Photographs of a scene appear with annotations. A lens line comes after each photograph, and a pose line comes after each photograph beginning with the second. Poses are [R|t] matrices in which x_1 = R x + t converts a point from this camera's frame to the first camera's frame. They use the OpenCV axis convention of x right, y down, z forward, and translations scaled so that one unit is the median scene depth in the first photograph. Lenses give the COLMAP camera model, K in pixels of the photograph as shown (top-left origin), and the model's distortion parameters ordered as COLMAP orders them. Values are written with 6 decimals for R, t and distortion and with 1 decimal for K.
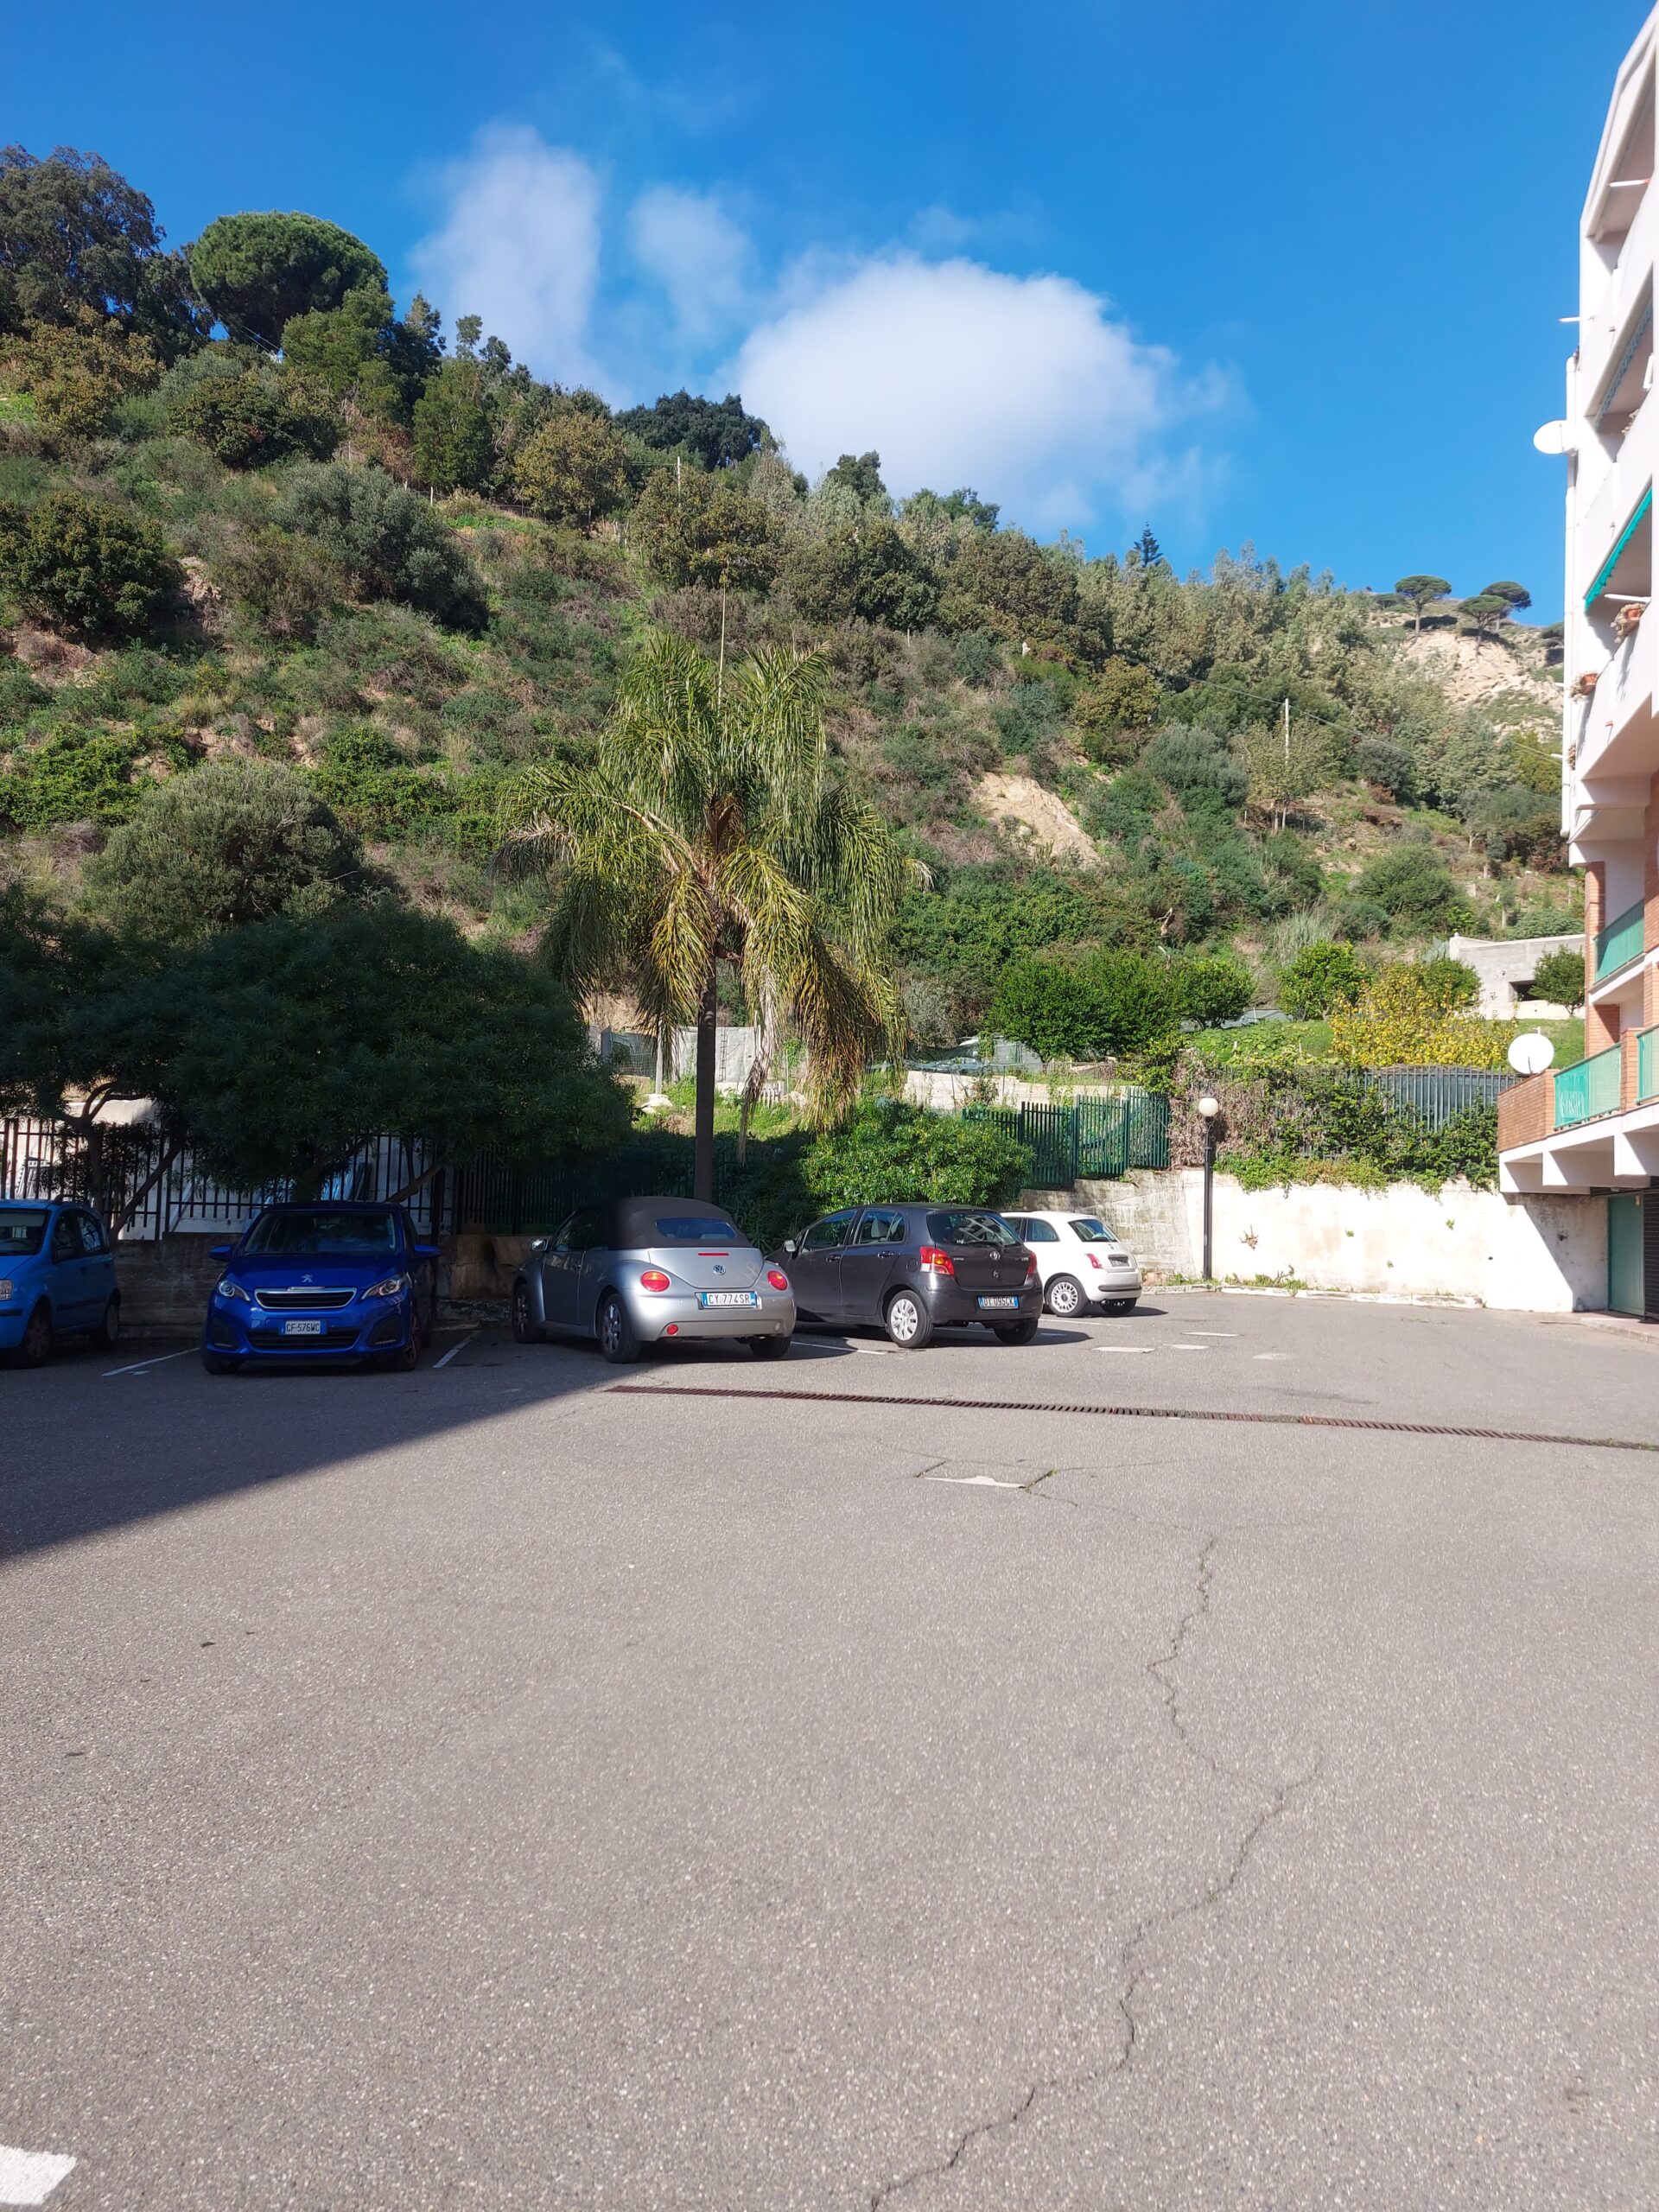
lens RADIAL K [[1587.8, 0, 836.3], [0, 1587.8, 1118.6], [0, 0, 1]] dist [0.096441, -0.111429]
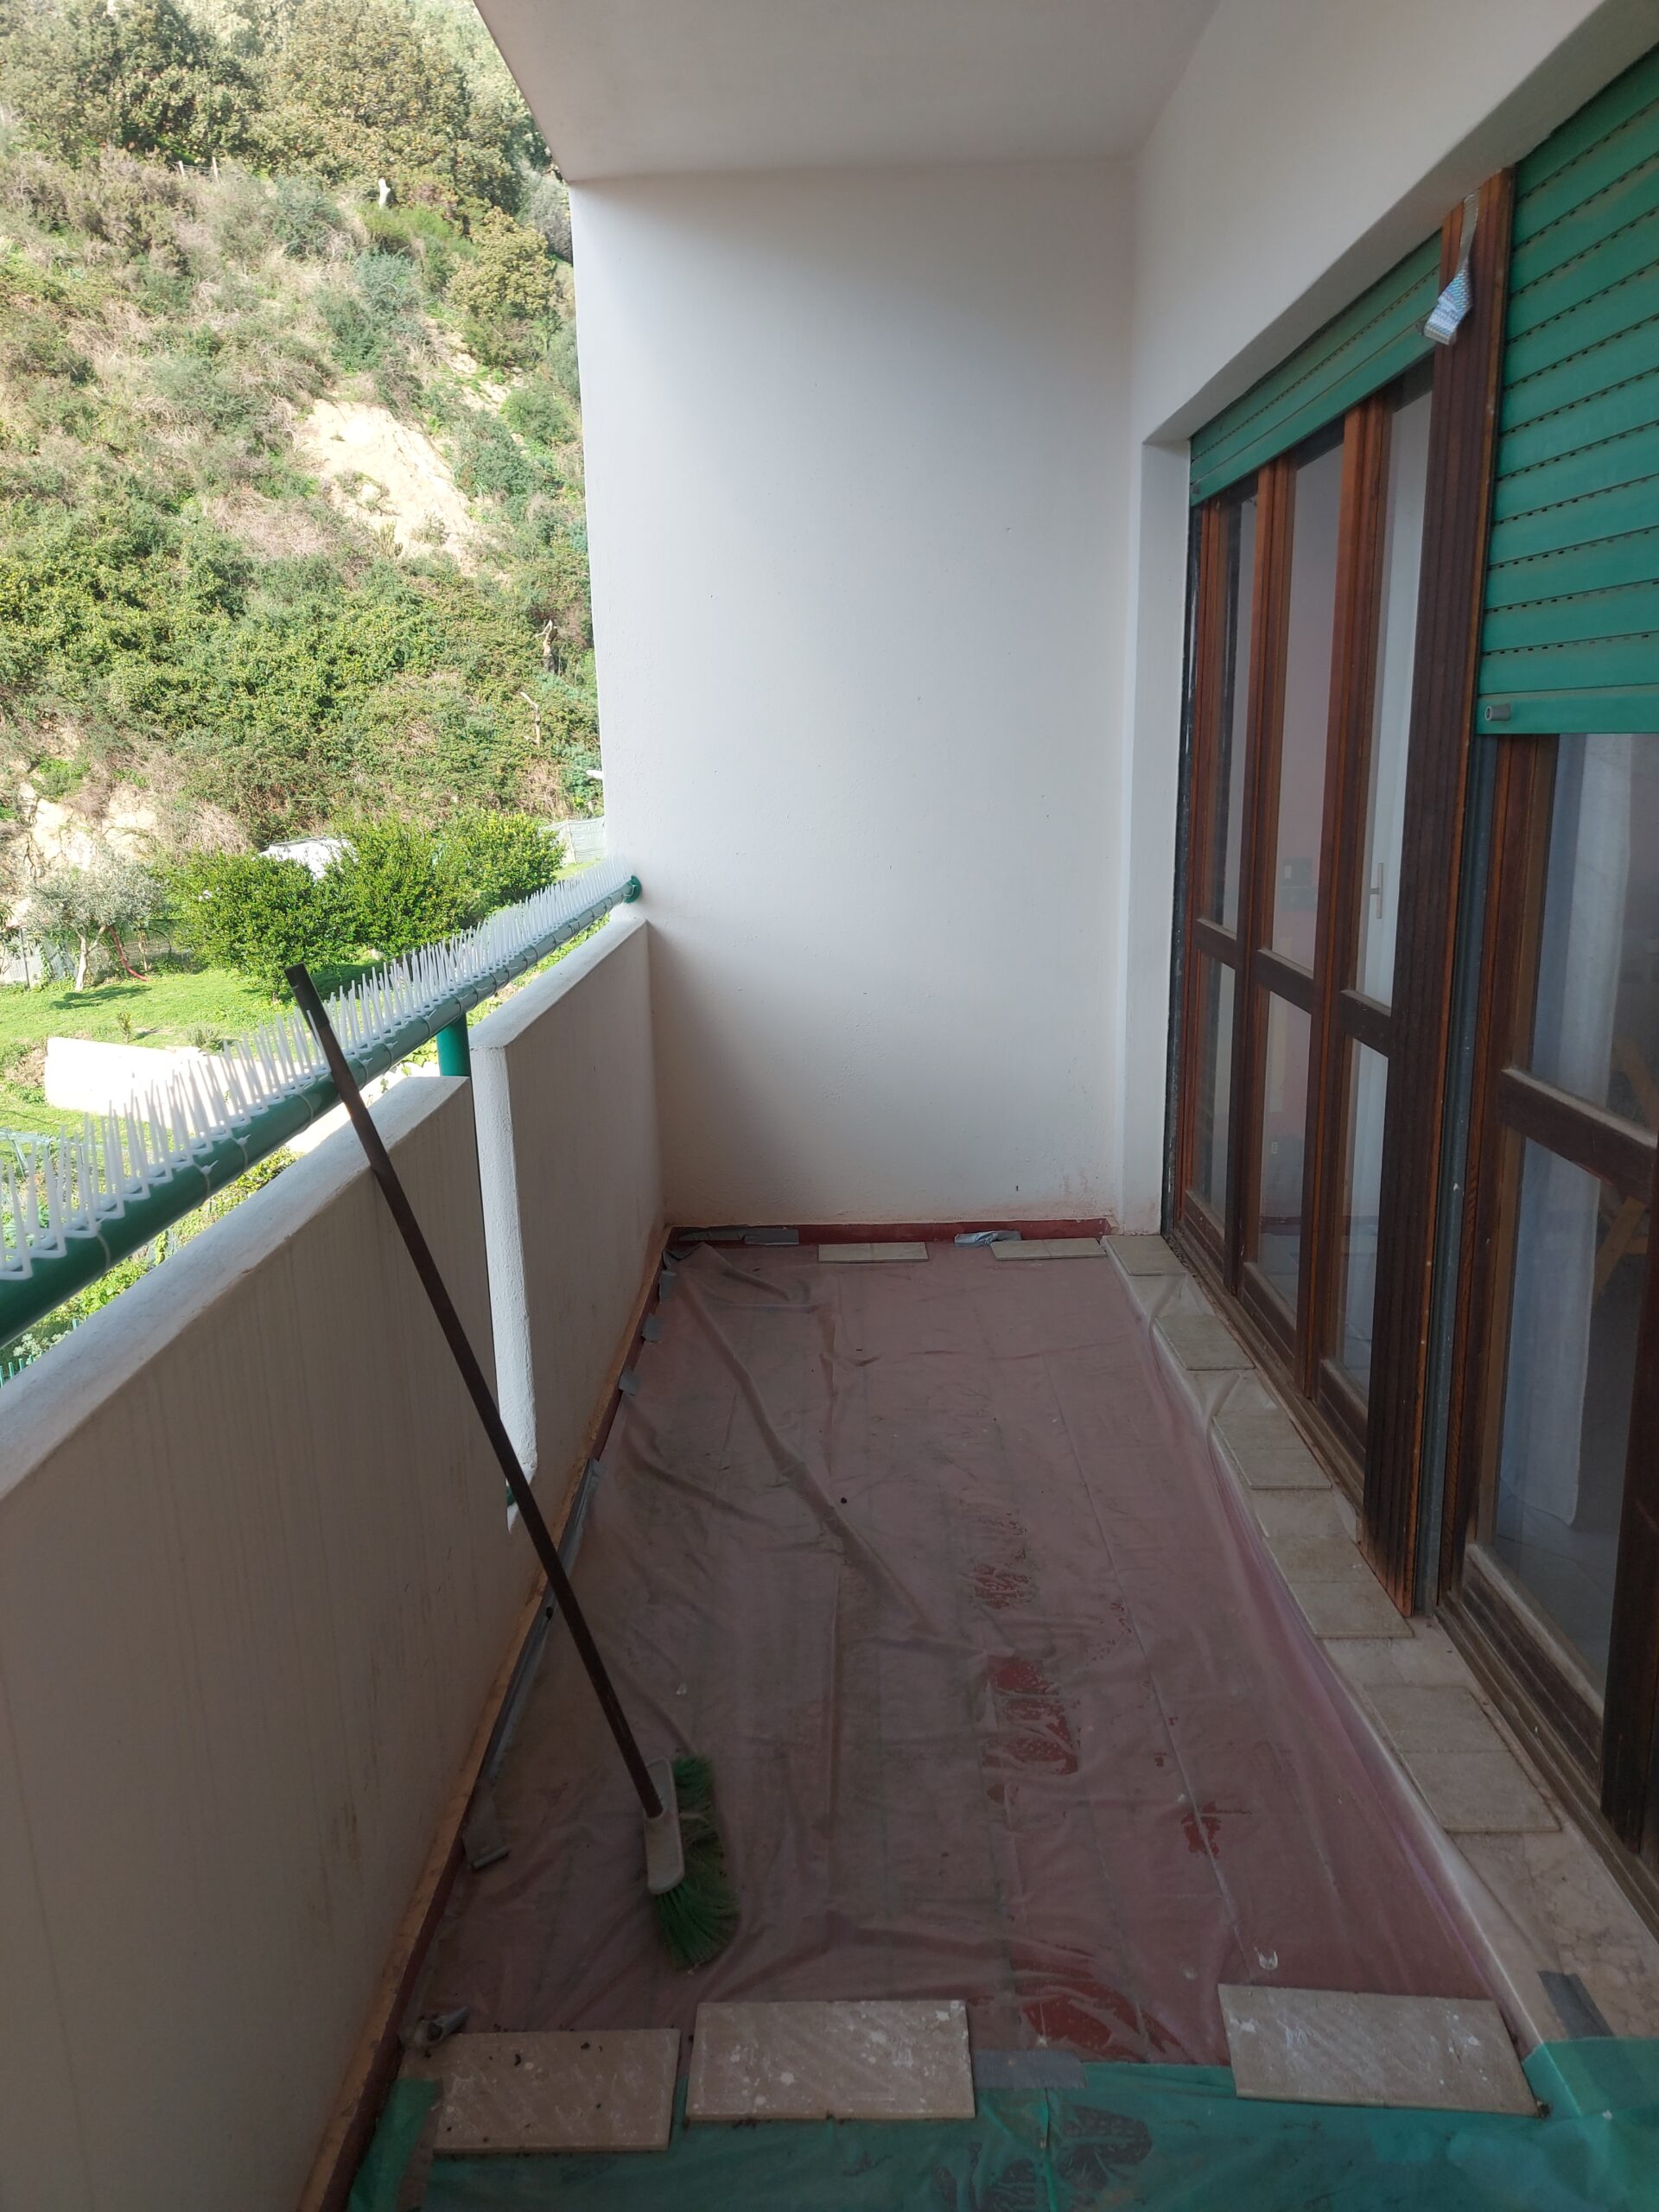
lens RADIAL K [[1584.0, 0, 824.5], [0, 1584.0, 1110.1], [0, 0, 1]] dist [0.070793, -0.064884]
pose [[0.971988, -0.108119, 0.208685, 0.132361], [0.041828, 0.953309, 0.299086, -0.115201], [-0.231278, -0.281979, 0.931127, 0.149756]]
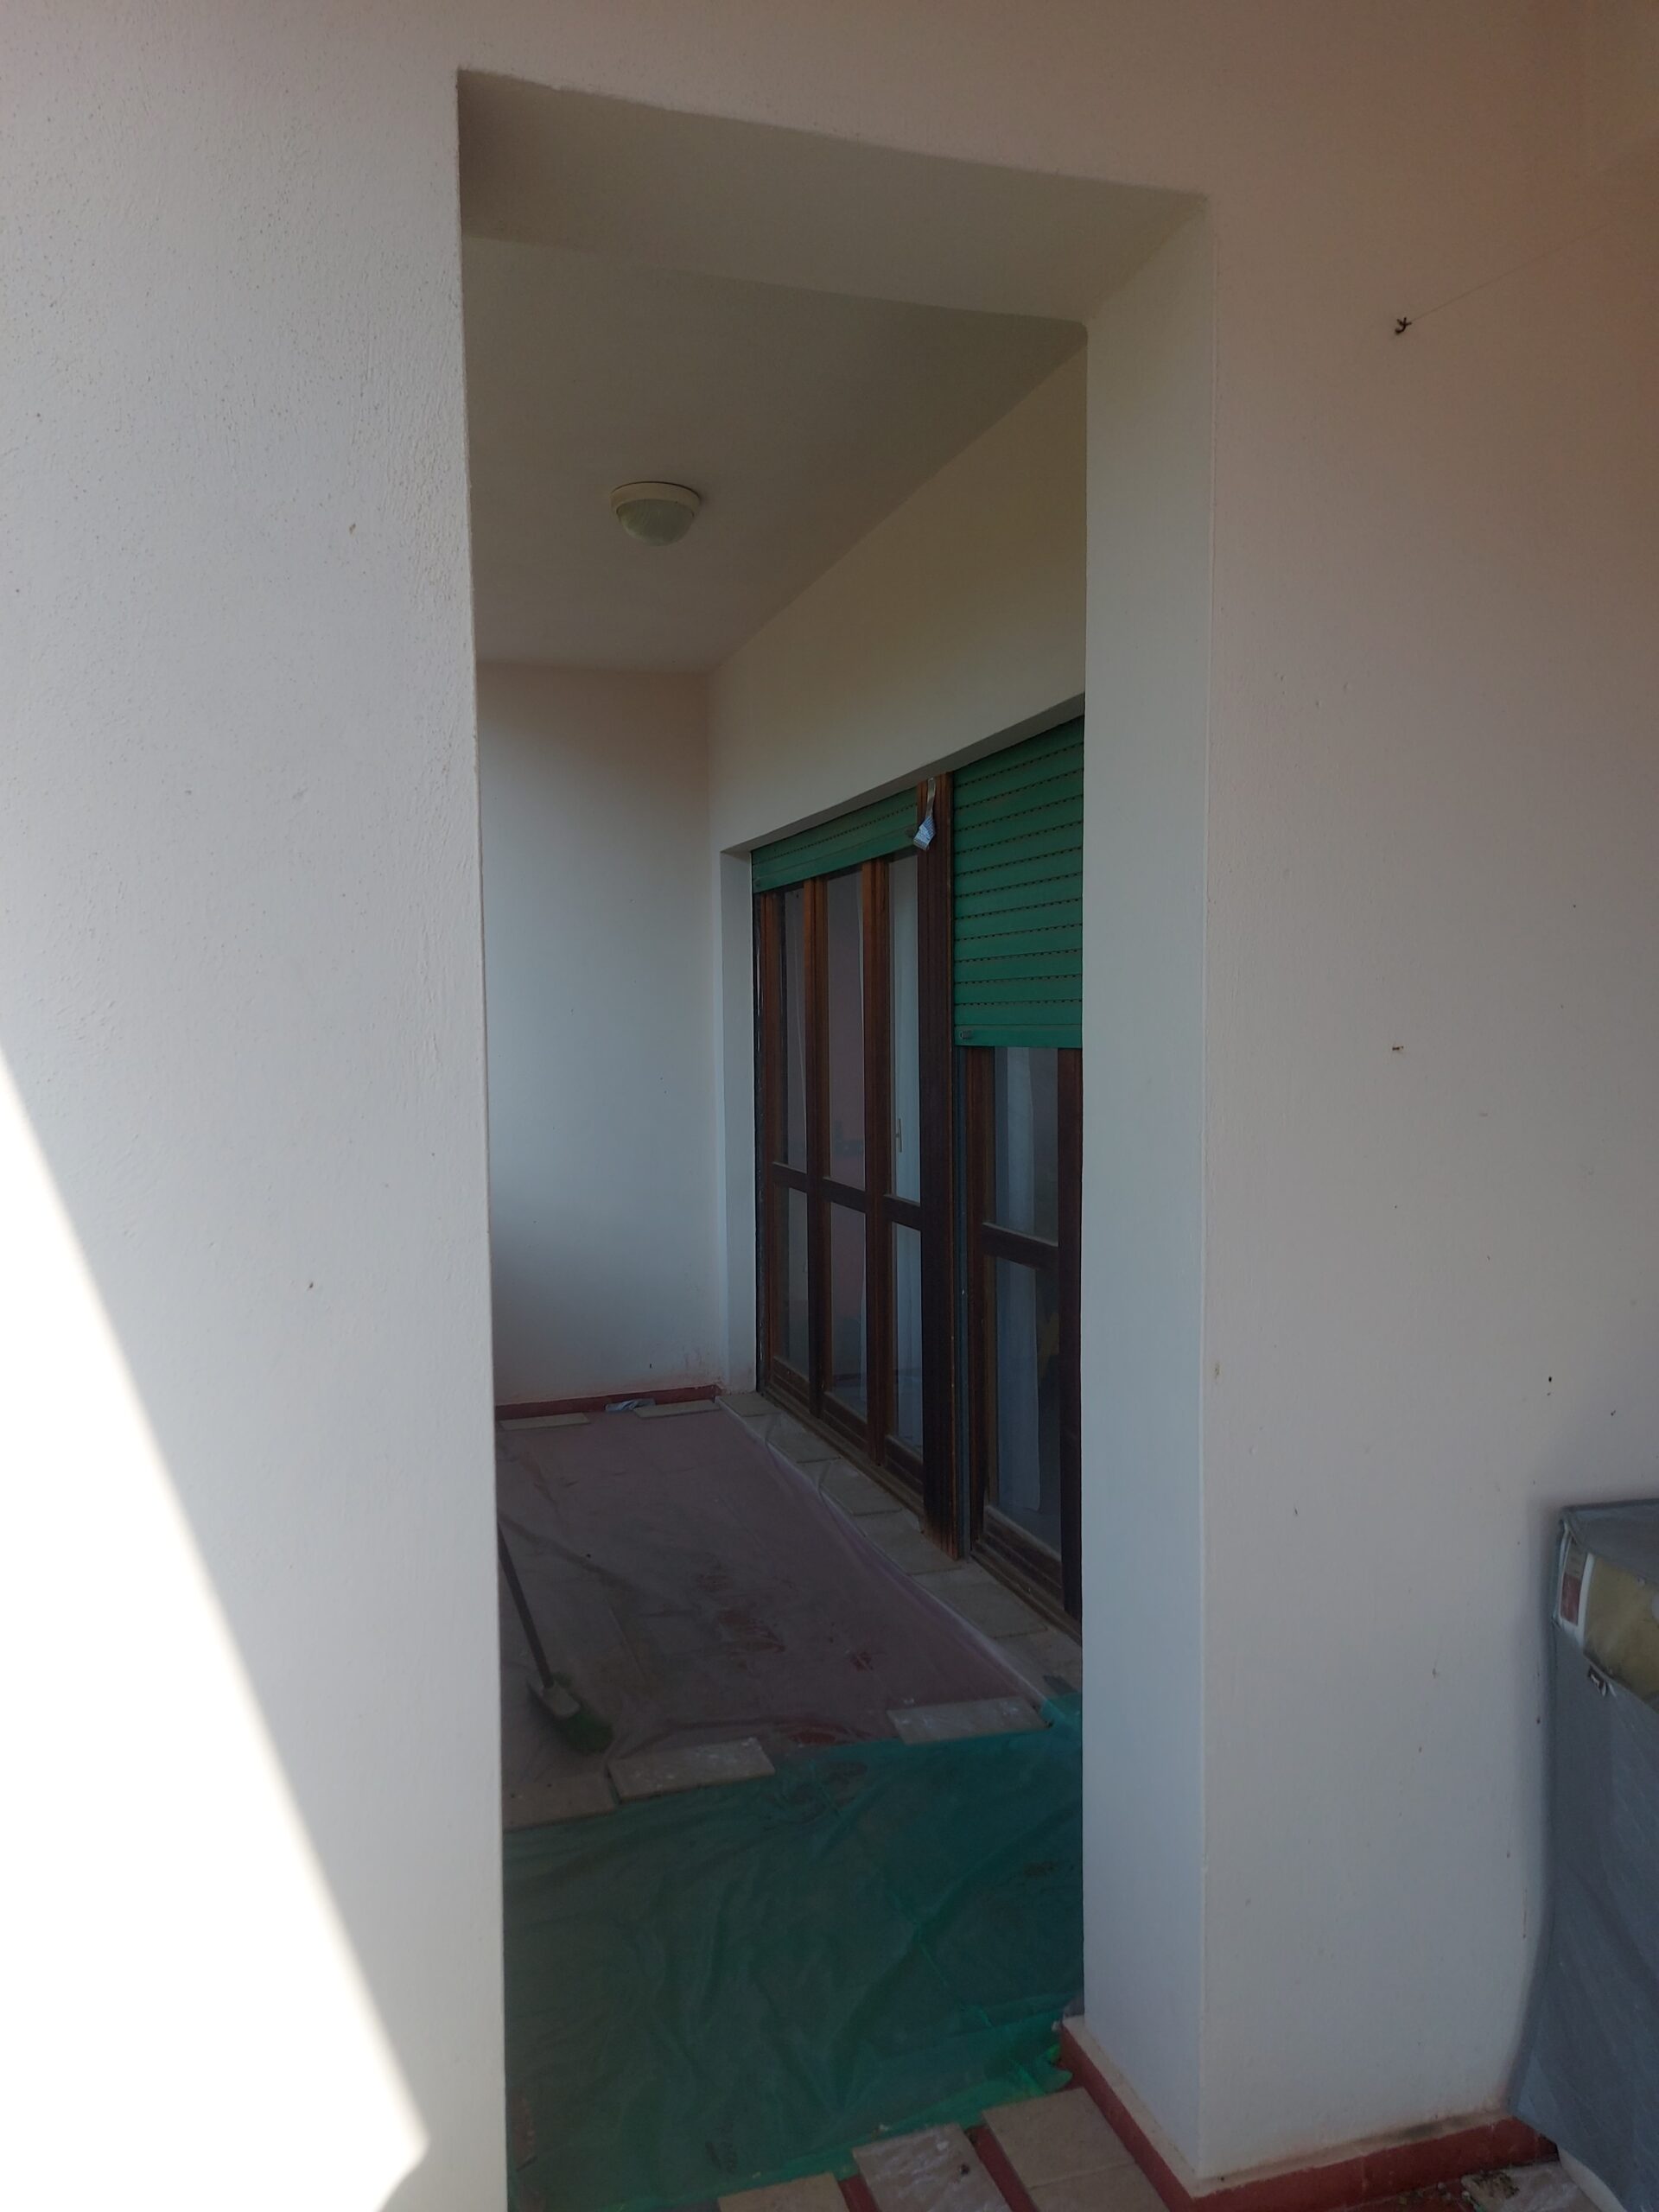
lens RADIAL K [[1574.9, 0, 829.5], [0, 1574.9, 1106.0], [0, 0, 1]] dist [0.082074, -0.072909]
pose [[0.846409, -0.076268, 0.527044, 0.117013], [0.008103, 0.991421, 0.130454, -0.117761], [-0.532472, -0.106147, 0.839766, 0.131071]]
